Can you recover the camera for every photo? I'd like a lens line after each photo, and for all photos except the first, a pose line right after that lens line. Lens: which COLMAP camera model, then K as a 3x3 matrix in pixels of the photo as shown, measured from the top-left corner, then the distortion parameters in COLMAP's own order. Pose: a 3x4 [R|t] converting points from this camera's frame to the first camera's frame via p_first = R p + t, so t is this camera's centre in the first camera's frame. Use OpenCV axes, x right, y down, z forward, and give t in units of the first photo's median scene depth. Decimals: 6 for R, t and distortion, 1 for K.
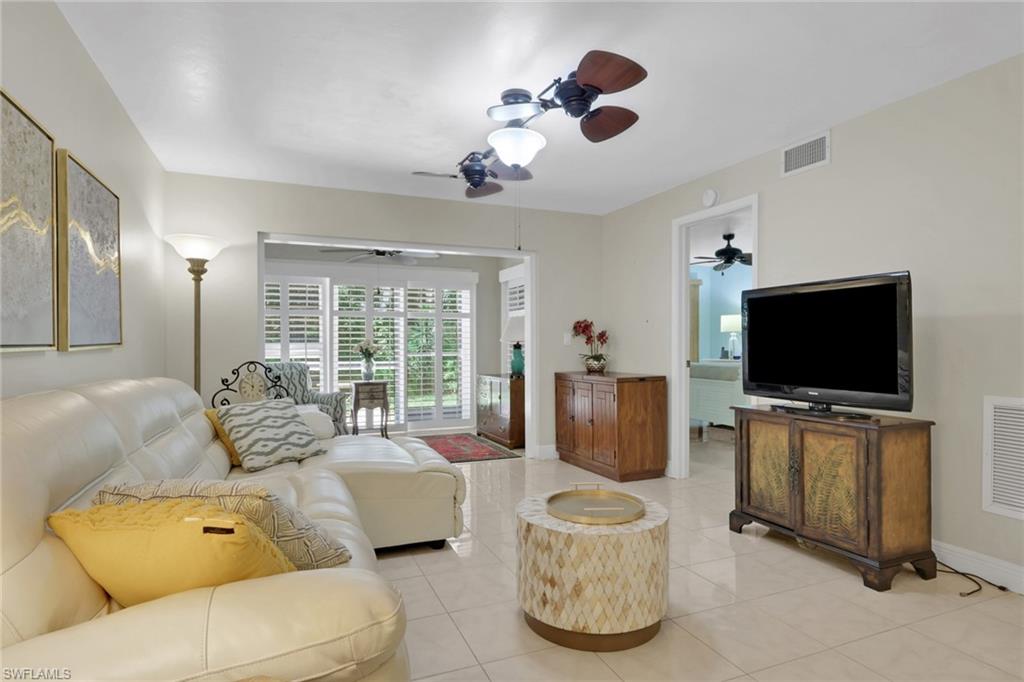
lens RADIAL K [[547.0, 0, 528.8], [0, 547.0, 341.4], [0, 0, 1]] dist [-0.003502, 0.000089]
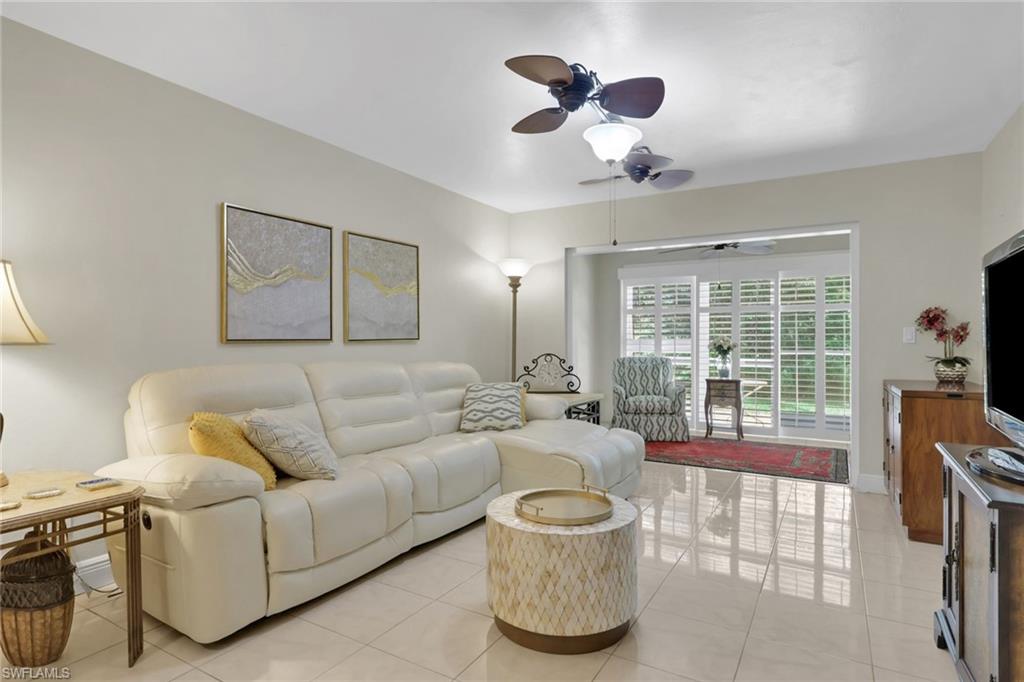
lens RADIAL K [[558.2, 0, 521.8], [0, 558.2, 341.0], [0, 0, 1]] dist [0.003606, 0.000361]
pose [[0.592909, 0.006002, -0.805247, 0.313076], [-0.001008, 0.999977, 0.006711, -0.000496], [0.805269, -0.003167, 0.592901, 0.124063]]
